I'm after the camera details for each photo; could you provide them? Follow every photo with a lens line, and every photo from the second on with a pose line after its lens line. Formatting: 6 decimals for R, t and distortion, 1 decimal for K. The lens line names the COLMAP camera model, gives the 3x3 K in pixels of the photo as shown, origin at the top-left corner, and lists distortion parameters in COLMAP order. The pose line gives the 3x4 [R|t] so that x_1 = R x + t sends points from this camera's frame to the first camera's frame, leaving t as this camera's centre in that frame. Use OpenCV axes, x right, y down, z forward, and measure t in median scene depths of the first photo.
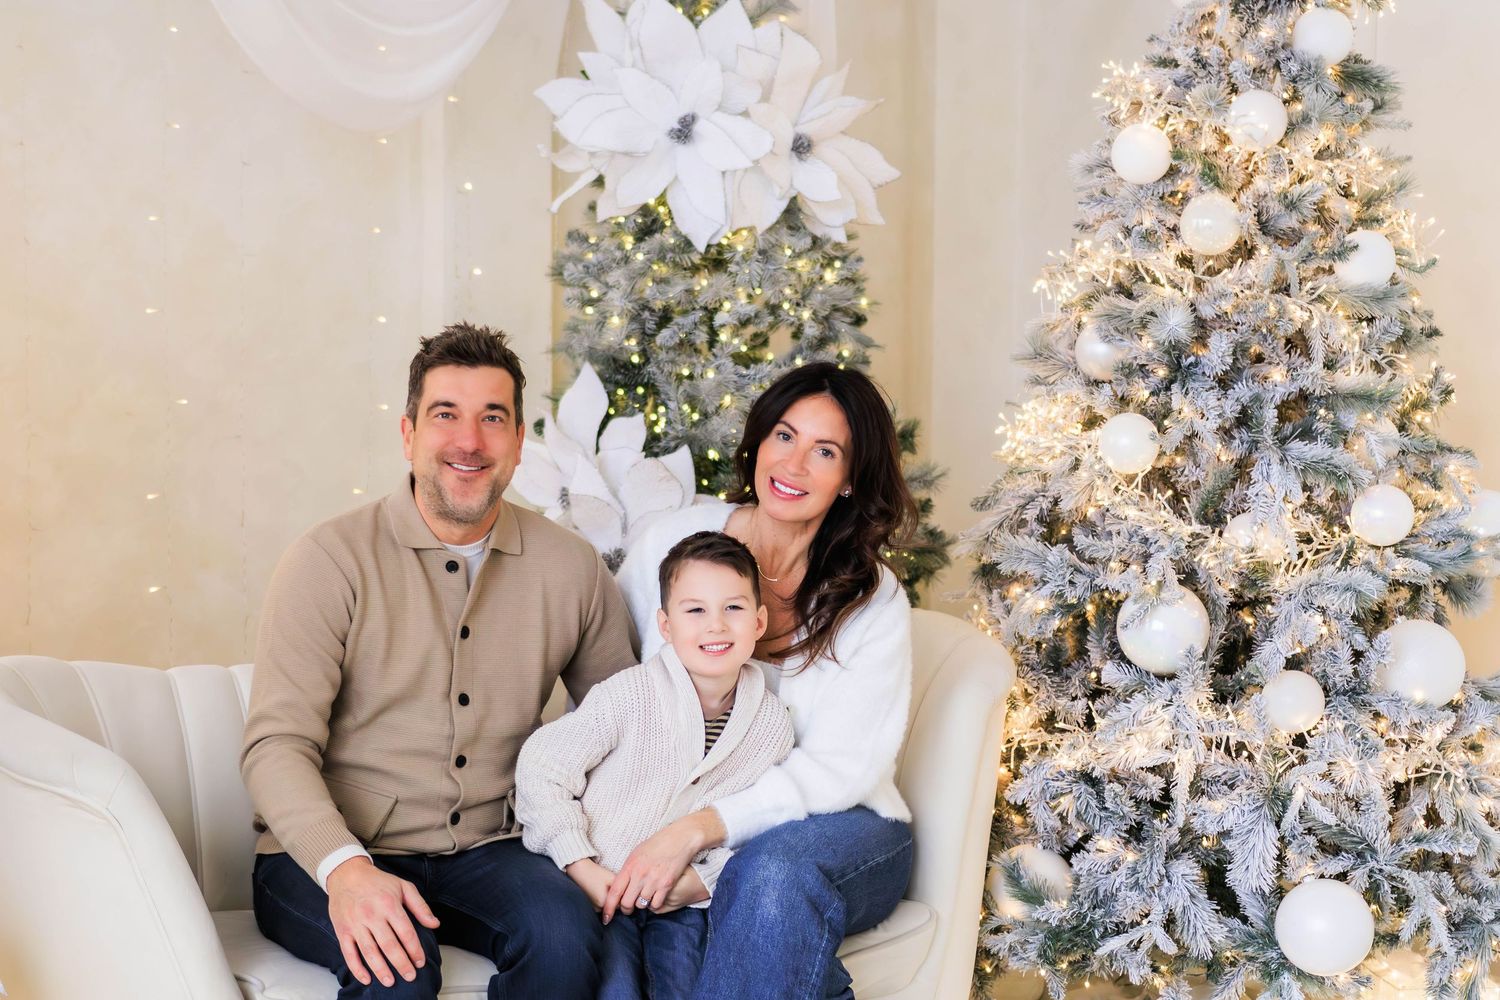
lens RADIAL K [[2330.9, 0, 747.8], [0, 2330.9, 511.2], [0, 0, 1]] dist [0.004770, 0.000000]
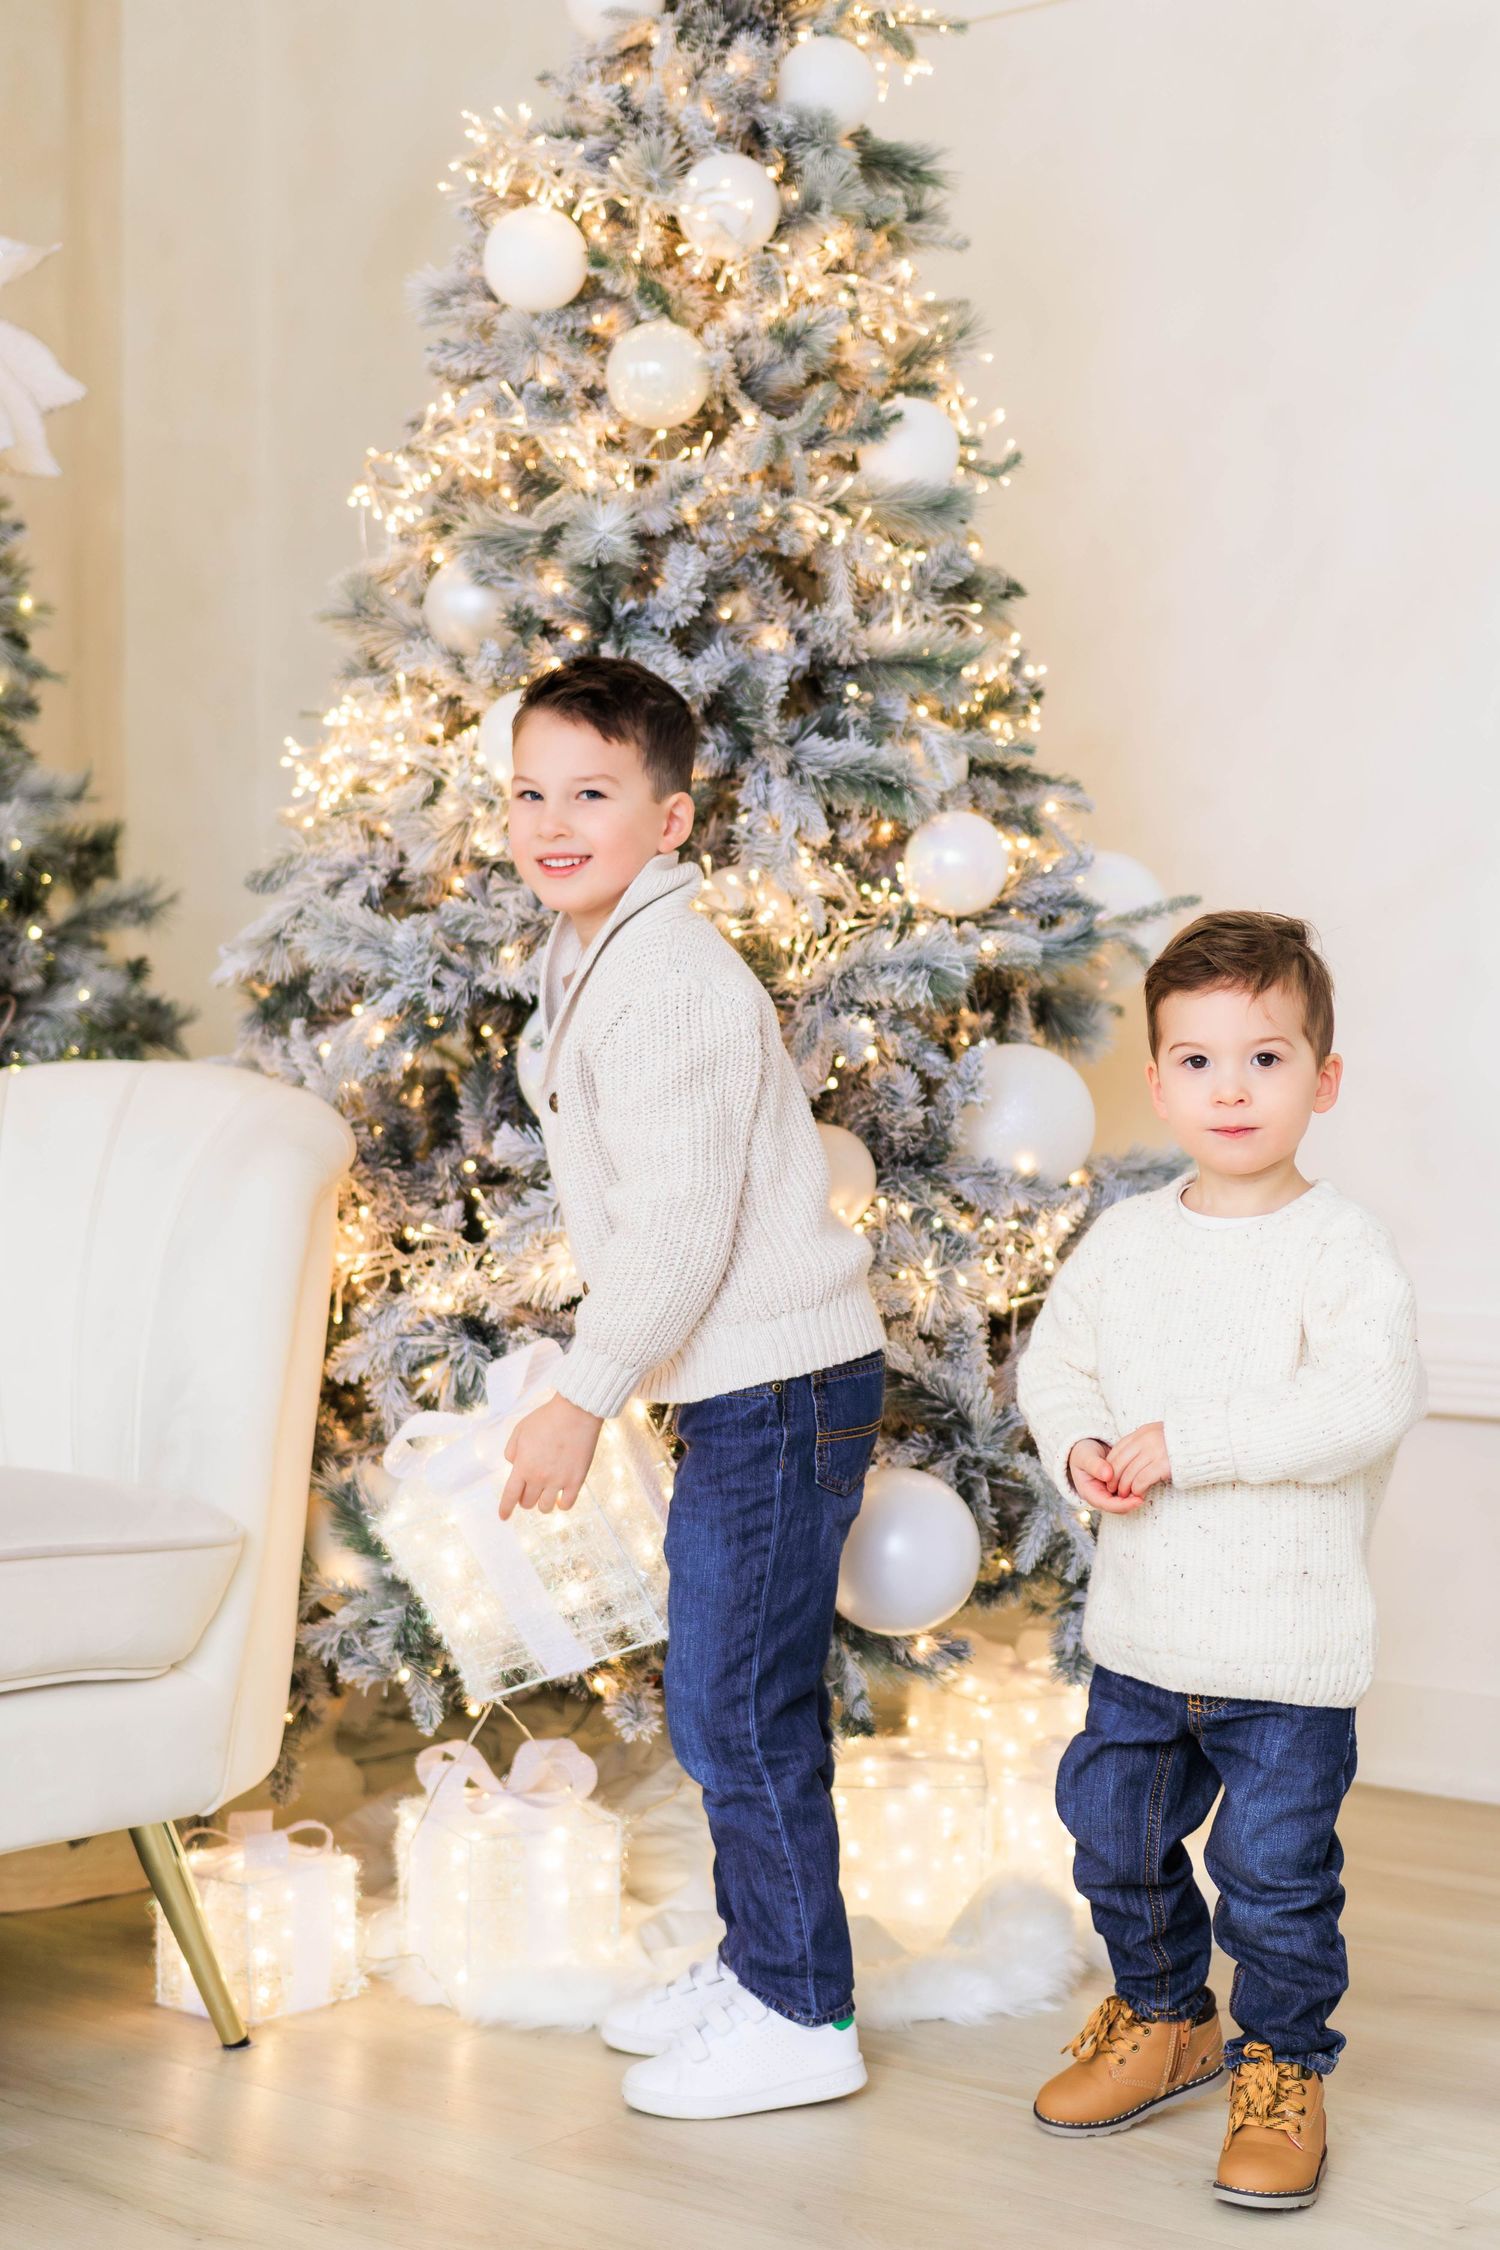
lens RADIAL K [[3496.4, 0, 738.1], [0, 3496.4, 1107.7], [0, 0, 1]] dist [0.004770, 0.000000]
pose [[0.961535, -0.009478, 0.274517, -0.023851], [0.027008, 0.997824, -0.060150, 0.111642], [-0.273350, 0.065251, 0.959699, 0.164308]]
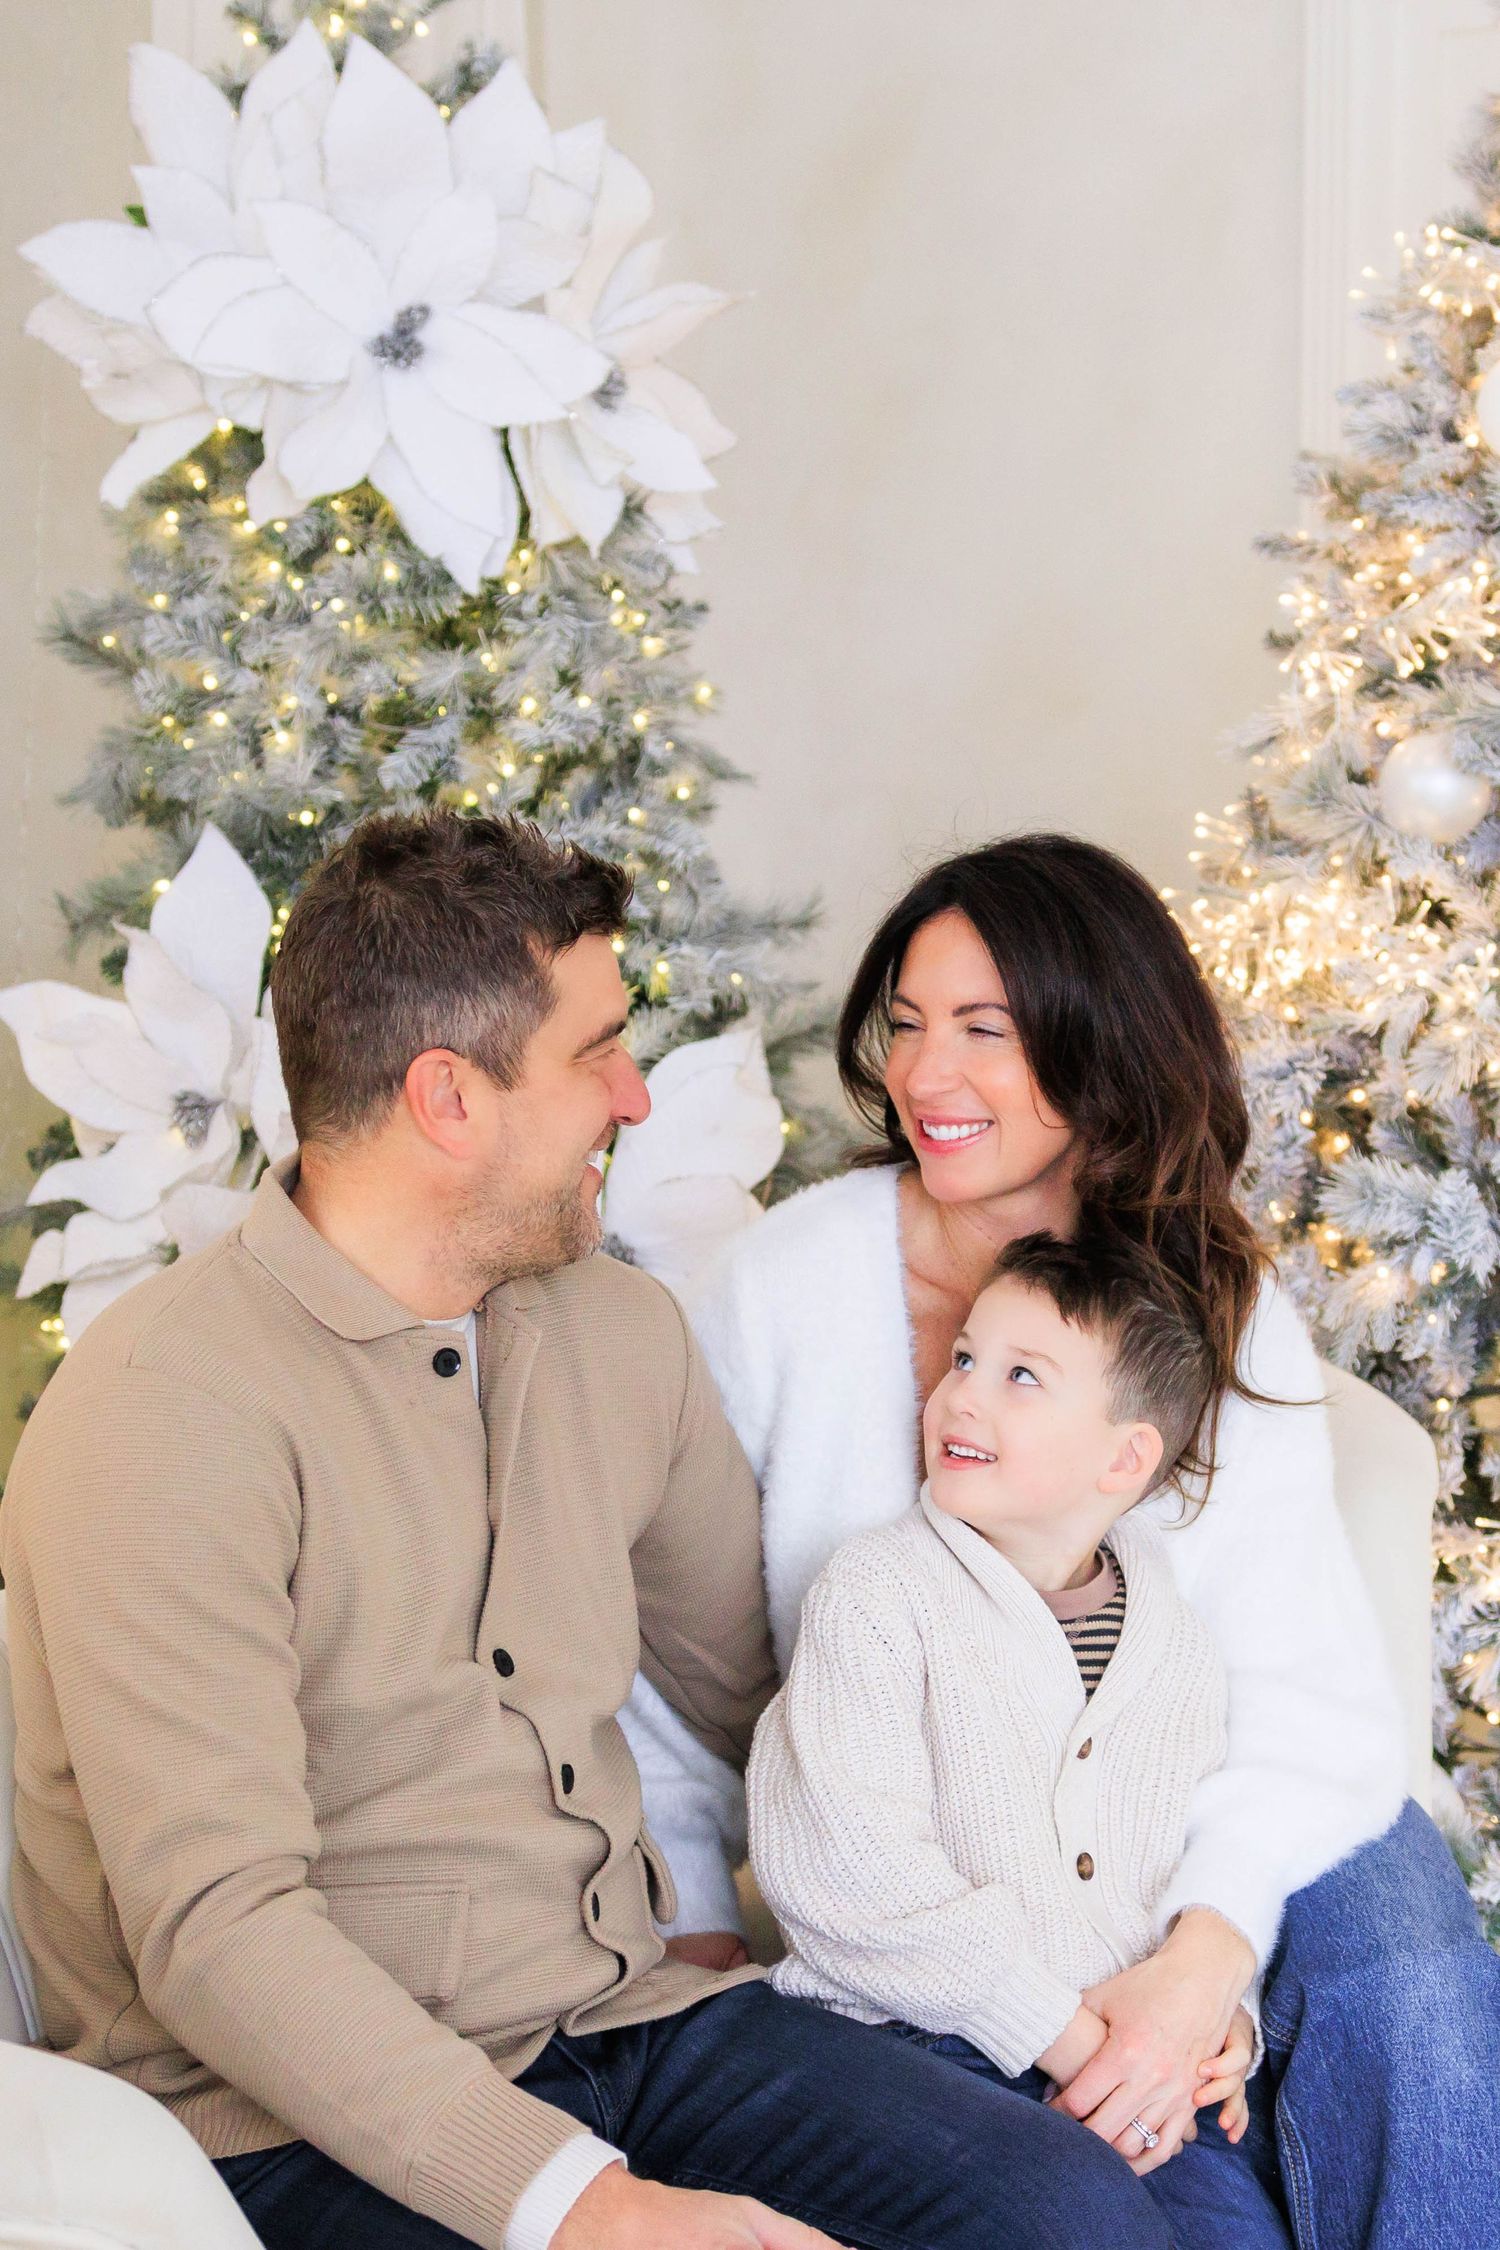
lens RADIAL K [[3318.3, 0, 826.6], [0, 3318.3, 1123.1], [0, 0, 1]] dist [0.035927, 0.000000]
pose [[0.902412, -0.068492, 0.425395, -0.299401], [0.046605, 0.997009, 0.061660, -0.047286], [-0.428346, -0.035817, 0.902905, 0.394637]]
